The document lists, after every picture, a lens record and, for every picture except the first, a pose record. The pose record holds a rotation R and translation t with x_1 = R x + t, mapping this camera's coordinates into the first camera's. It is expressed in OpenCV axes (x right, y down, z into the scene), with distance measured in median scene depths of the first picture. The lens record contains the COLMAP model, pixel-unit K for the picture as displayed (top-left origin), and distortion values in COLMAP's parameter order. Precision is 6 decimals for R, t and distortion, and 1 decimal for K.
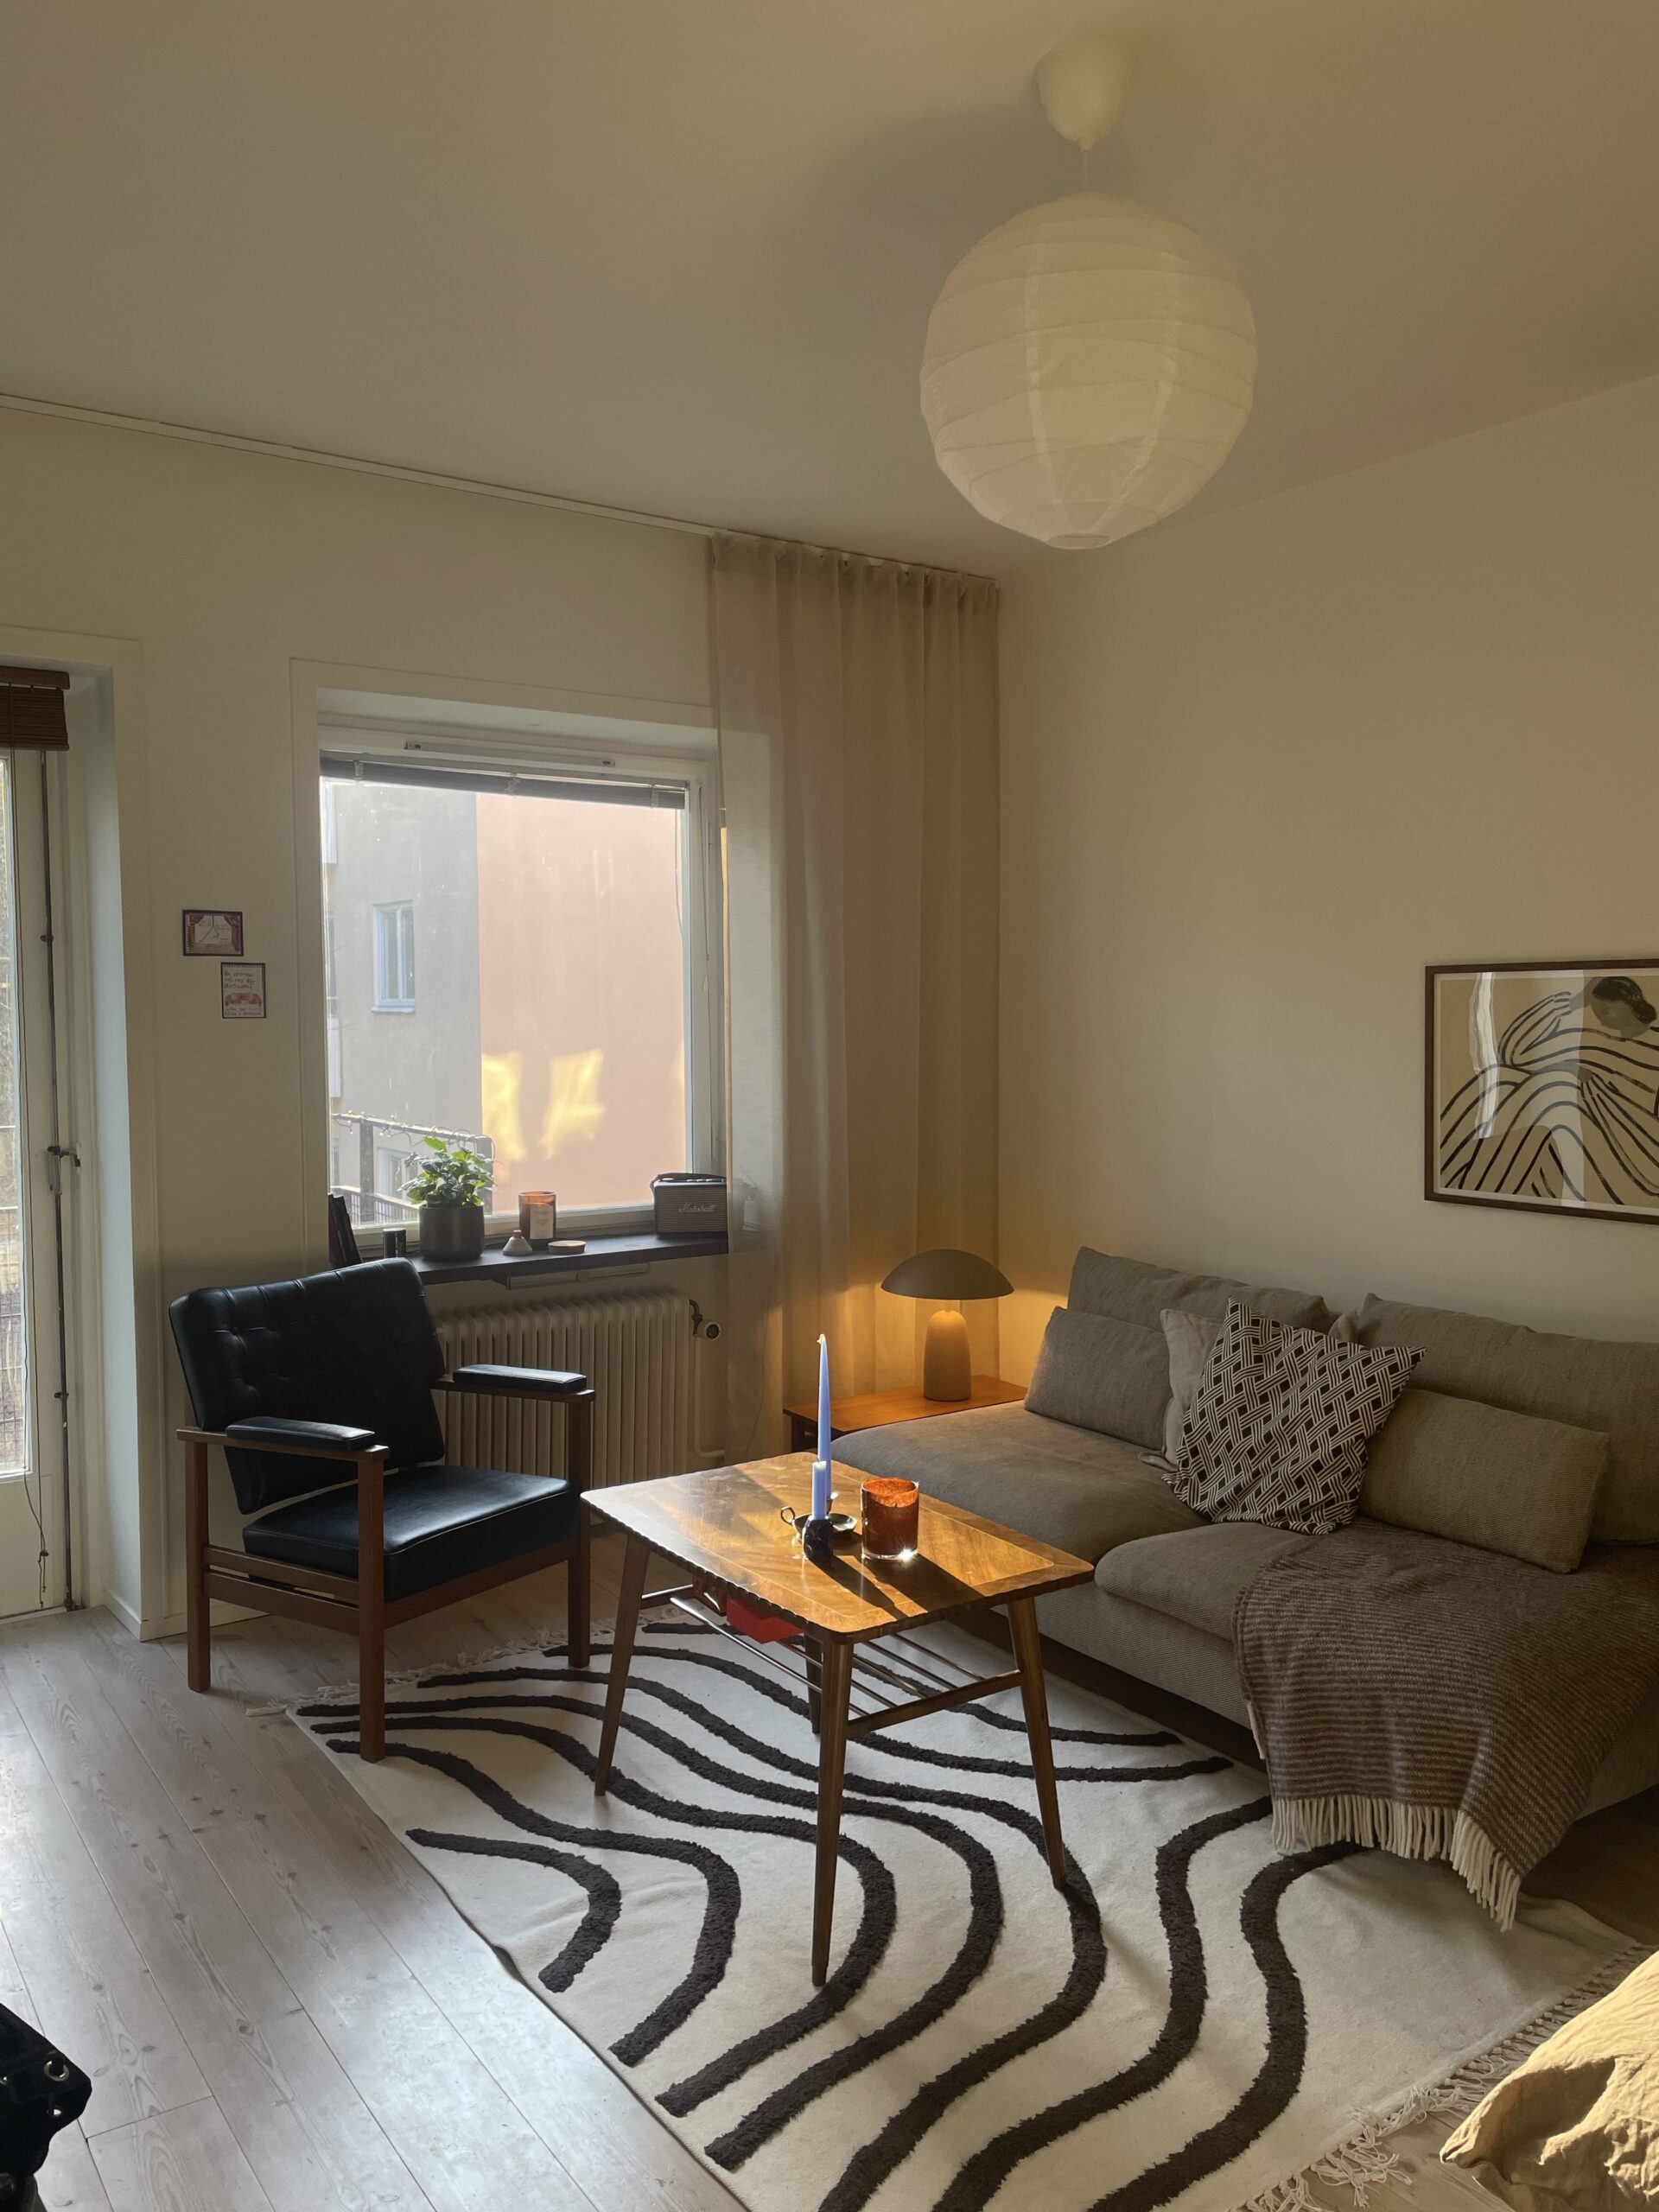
lens RADIAL K [[1673.2, 0, 829.0], [0, 1673.2, 1104.7], [0, 0, 1]] dist [0.013528, 0.001885]
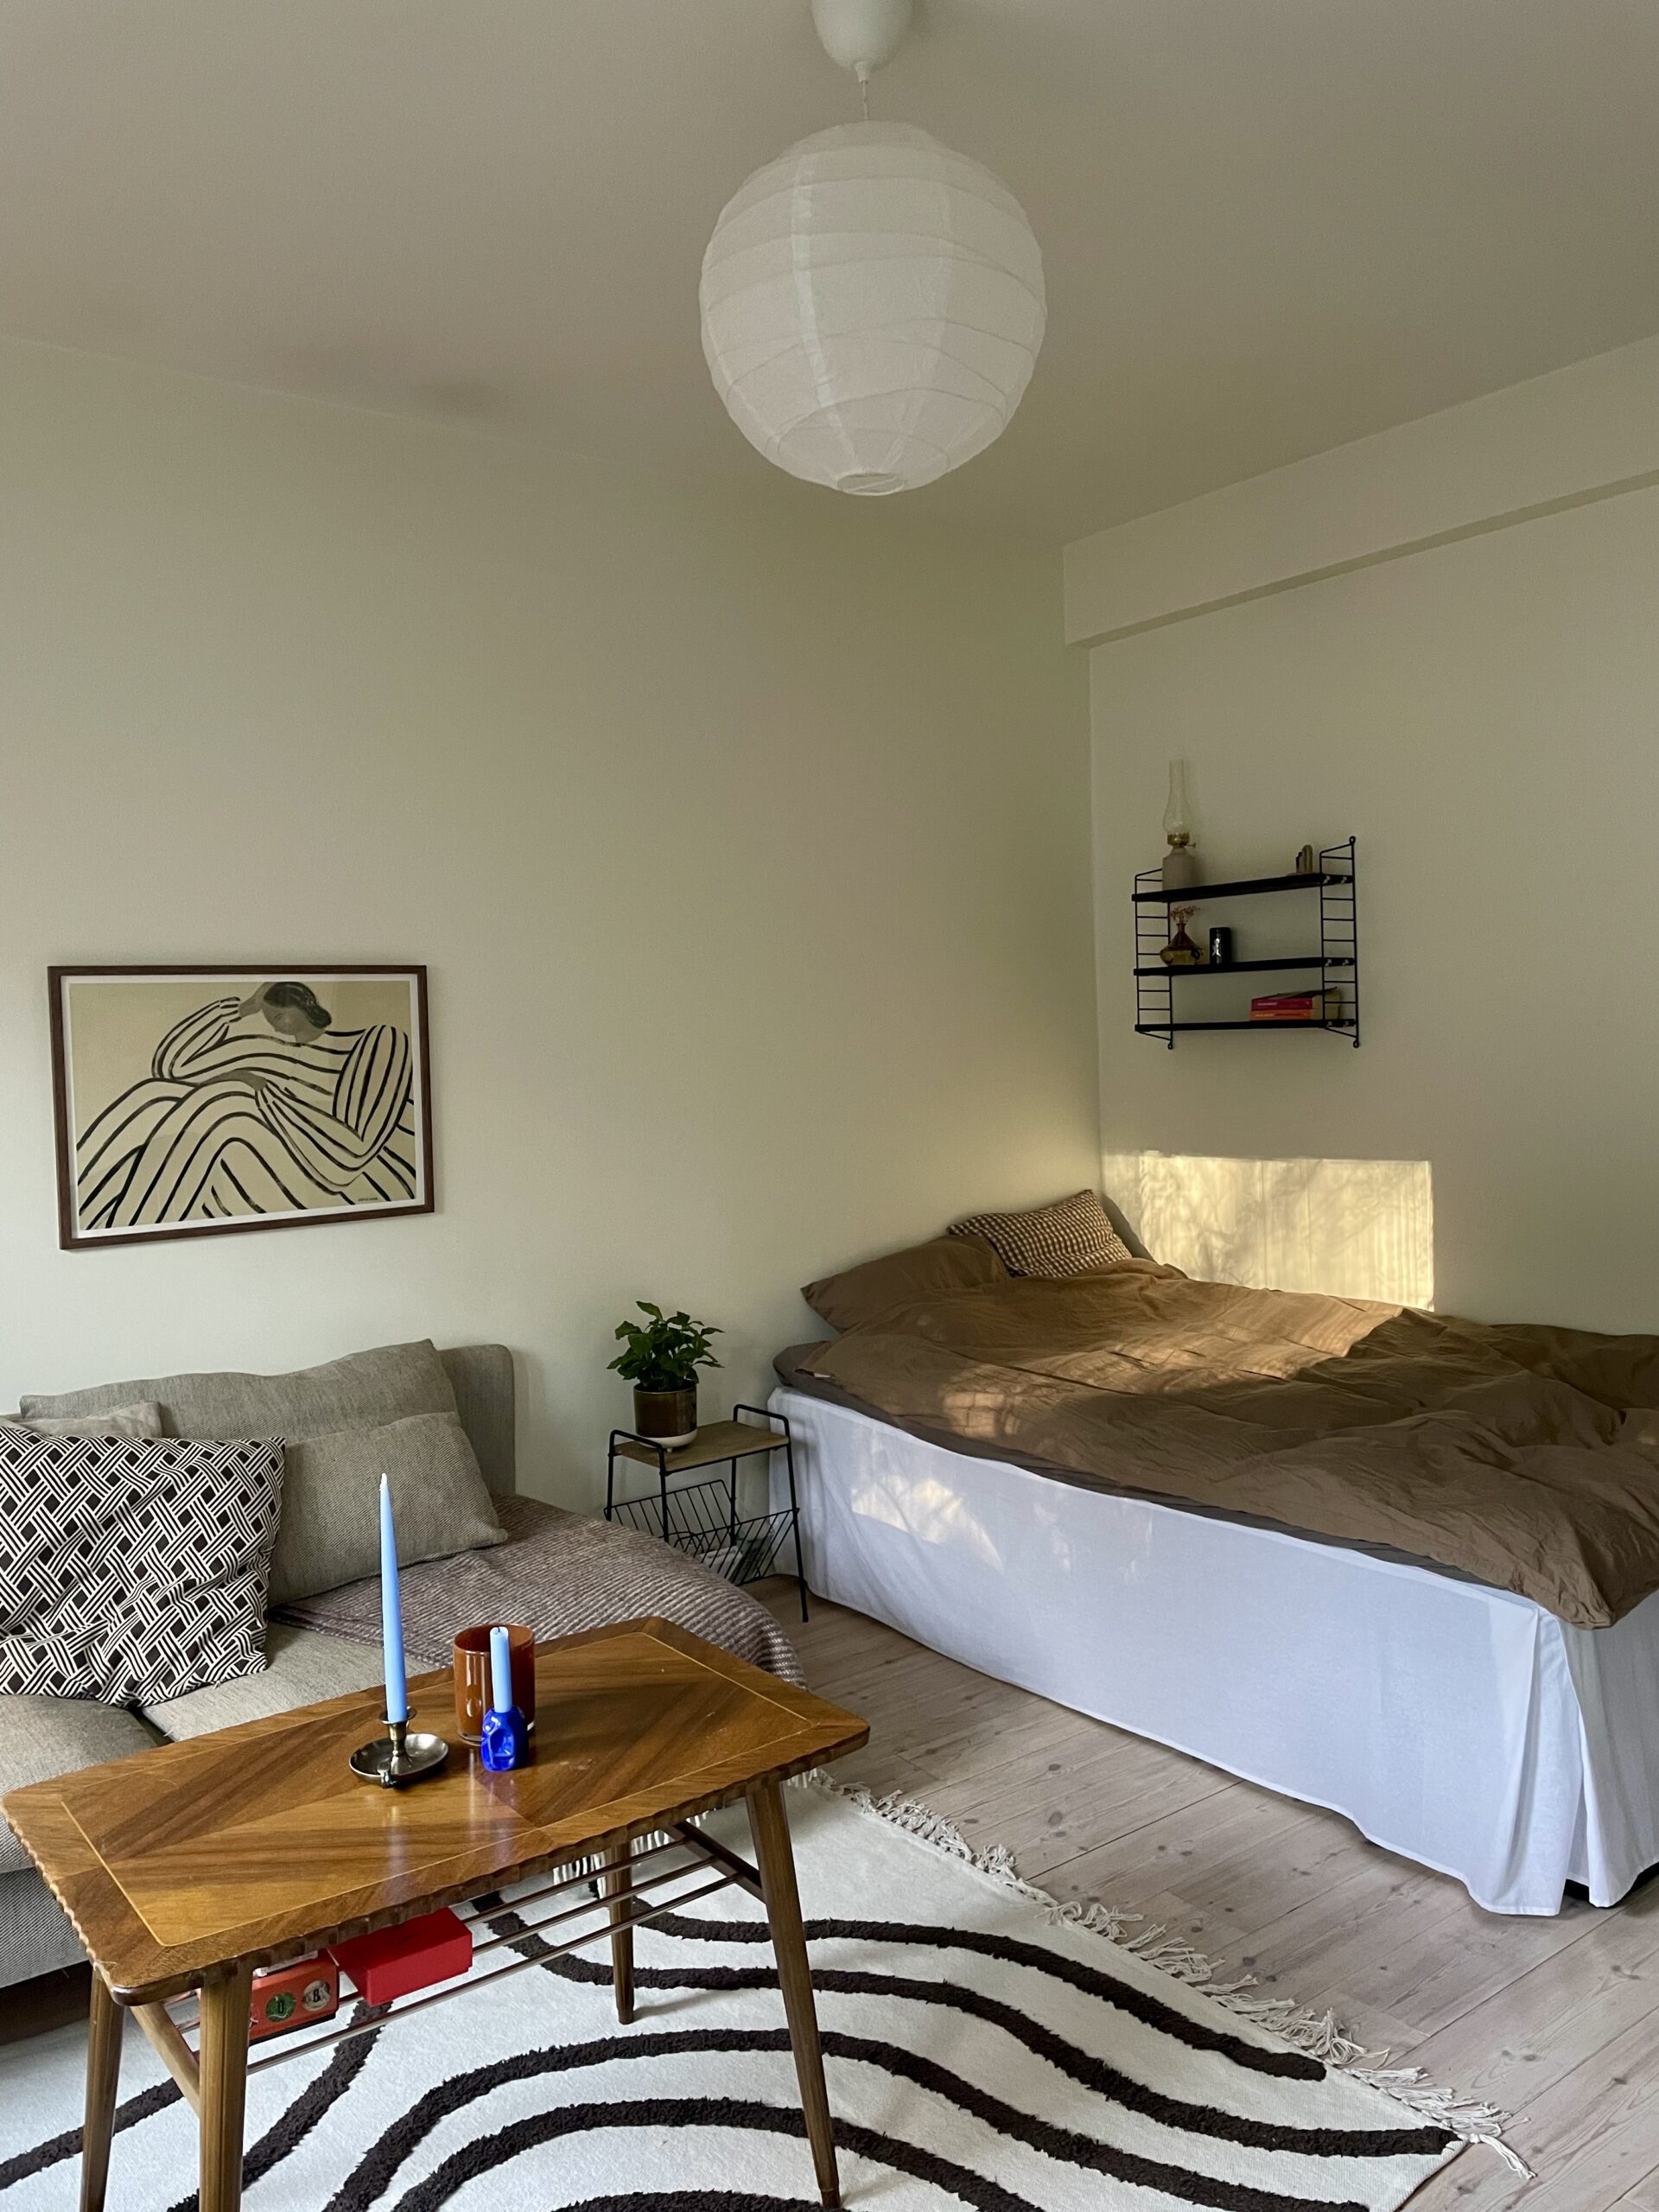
lens RADIAL K [[1673.2, 0, 828.9], [0, 1673.2, 1104.7], [0, 0, 1]] dist [0.013528, 0.001885]
pose [[-0.051180, -0.042216, 0.997797, -0.522153], [0.086840, 0.995134, 0.046558, -0.021297], [-0.994907, 0.089032, -0.047265, 0.707421]]
